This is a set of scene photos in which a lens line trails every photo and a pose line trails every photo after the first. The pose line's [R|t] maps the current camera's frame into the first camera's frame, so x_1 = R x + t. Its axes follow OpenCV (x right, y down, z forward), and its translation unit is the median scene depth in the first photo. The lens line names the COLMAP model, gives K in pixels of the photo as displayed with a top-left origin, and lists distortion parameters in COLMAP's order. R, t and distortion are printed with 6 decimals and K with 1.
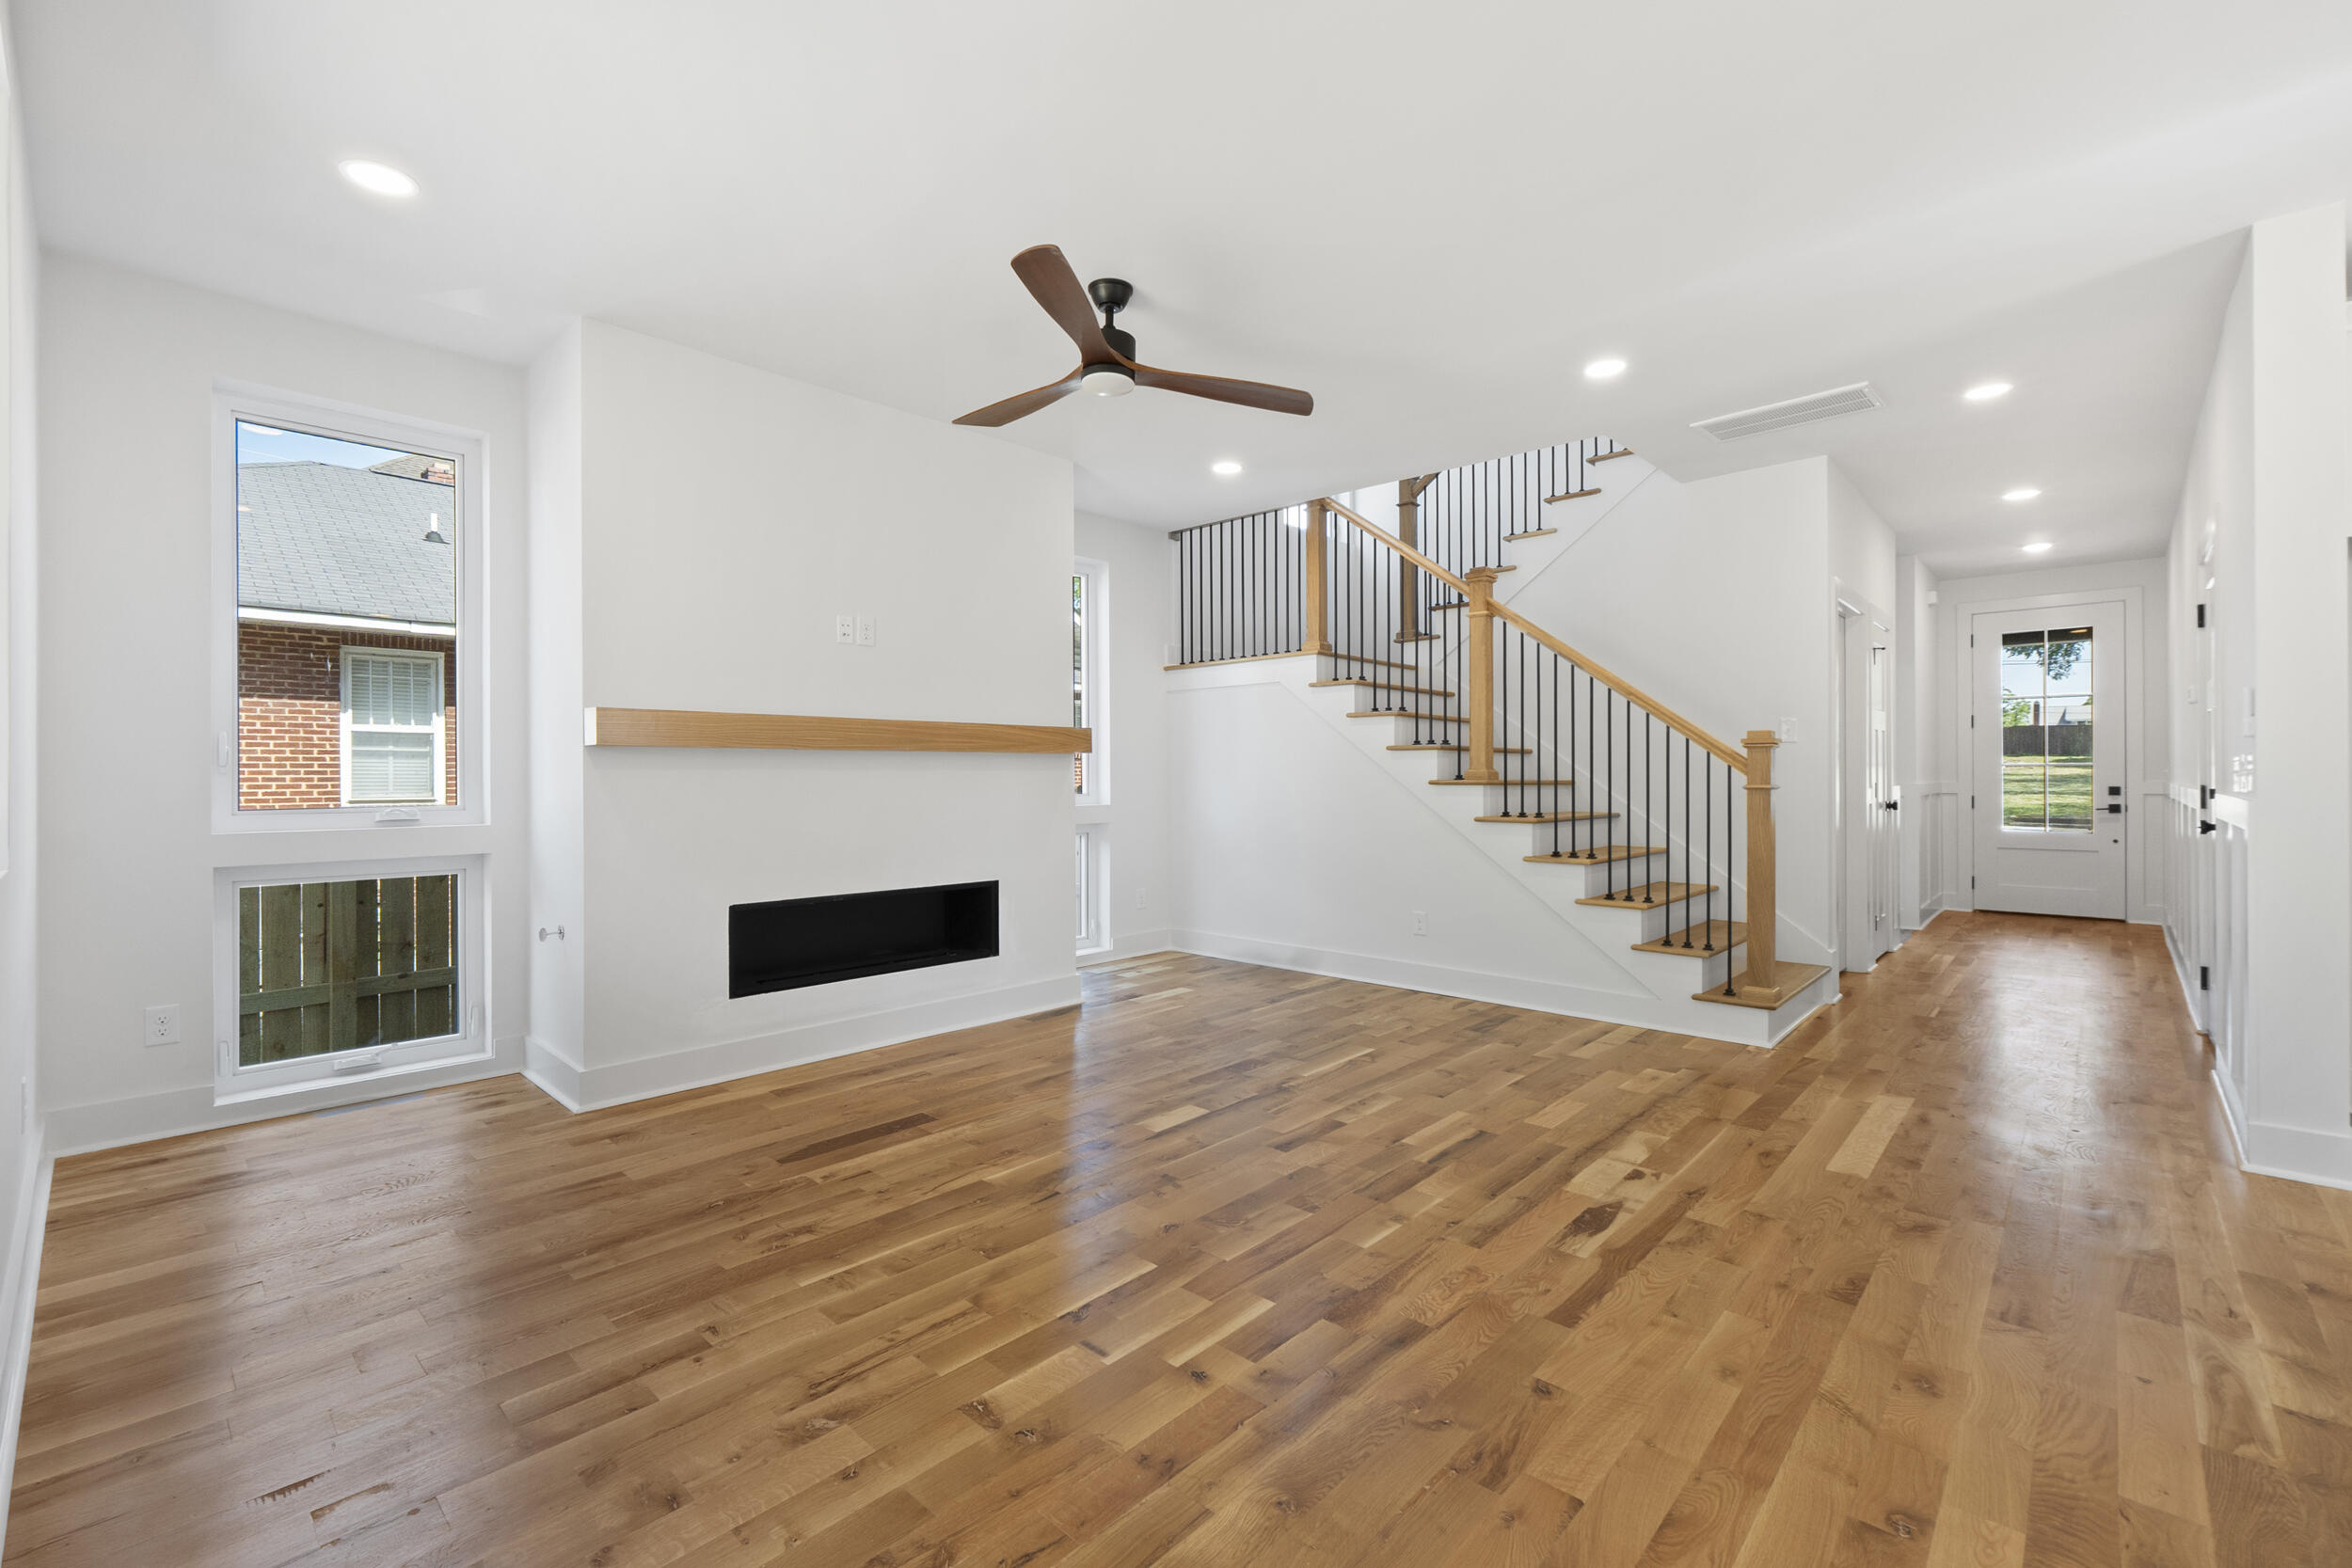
lens RADIAL K [[991.0, 0, 1176.0], [0, 991.0, 784.0], [0, 0, 1]] dist [-0.002896, -0.000495]
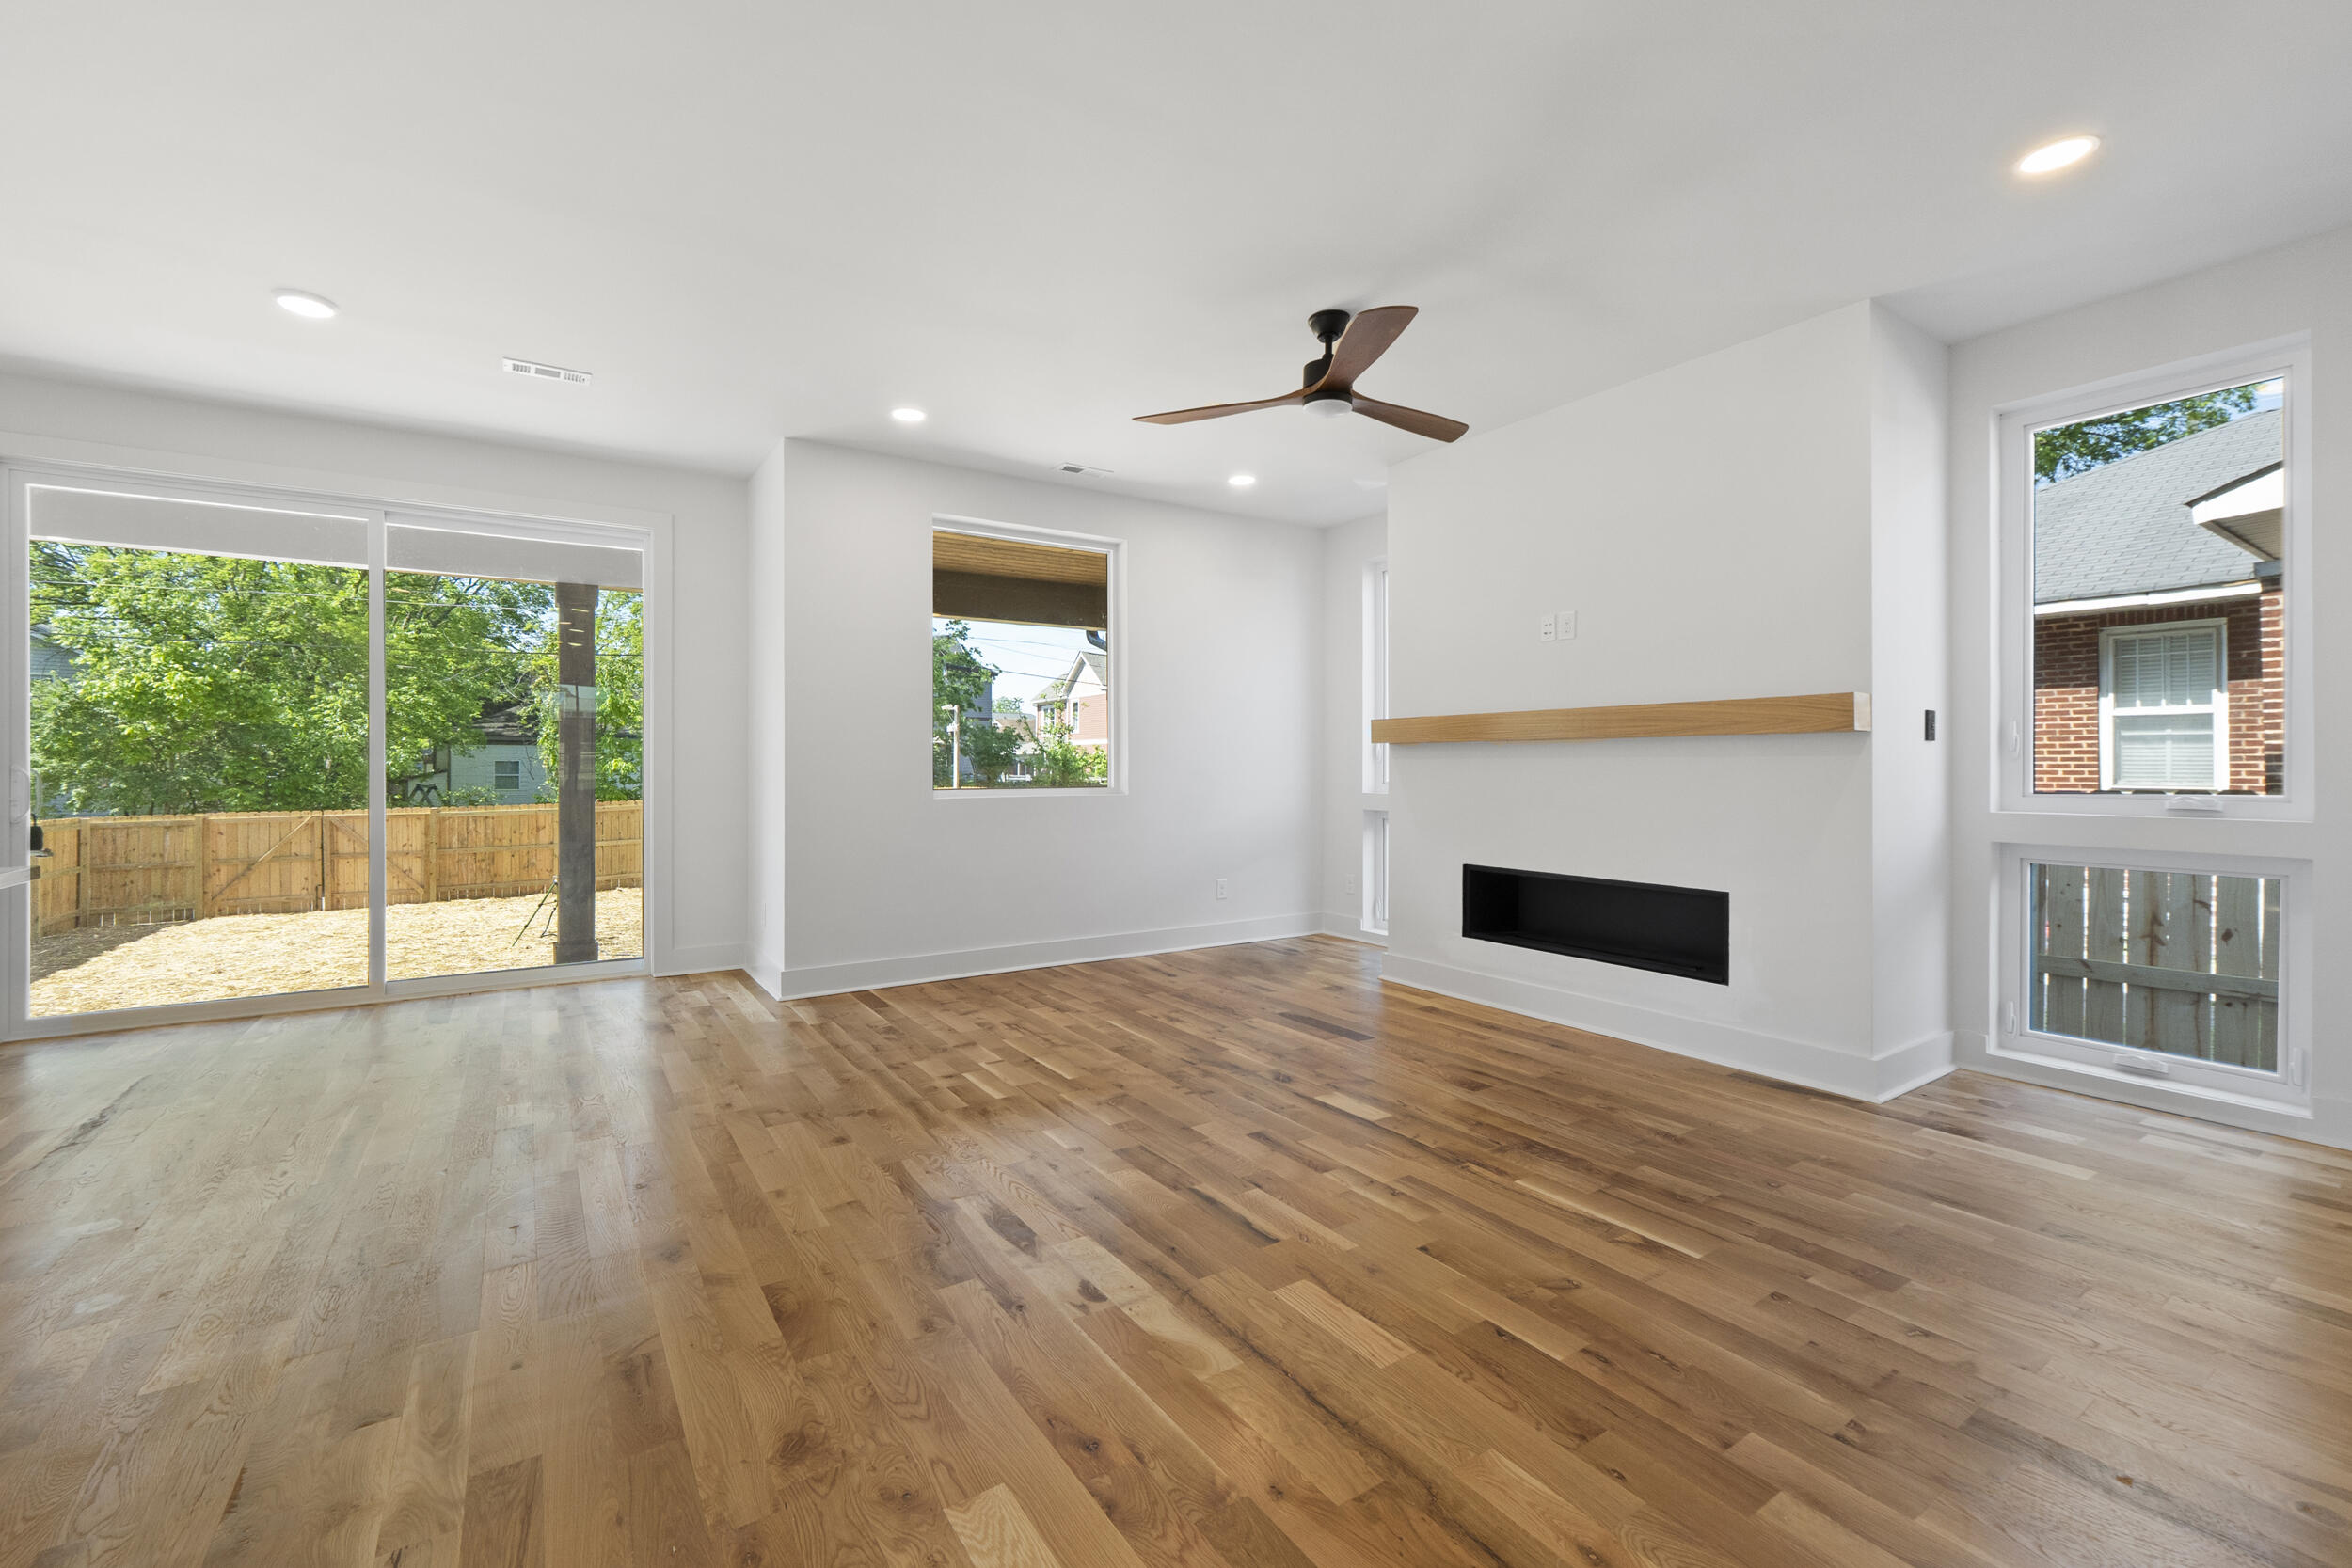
lens RADIAL K [[988.8, 0, 1176.0], [0, 988.8, 784.0], [0, 0, 1]] dist [-0.000354, -0.000062]
pose [[-0.228796, 0.021360, -0.973240, 0.956236], [-0.006841, 0.999699, 0.023549, -0.010302], [0.973450, 0.012046, -0.228581, 0.999744]]
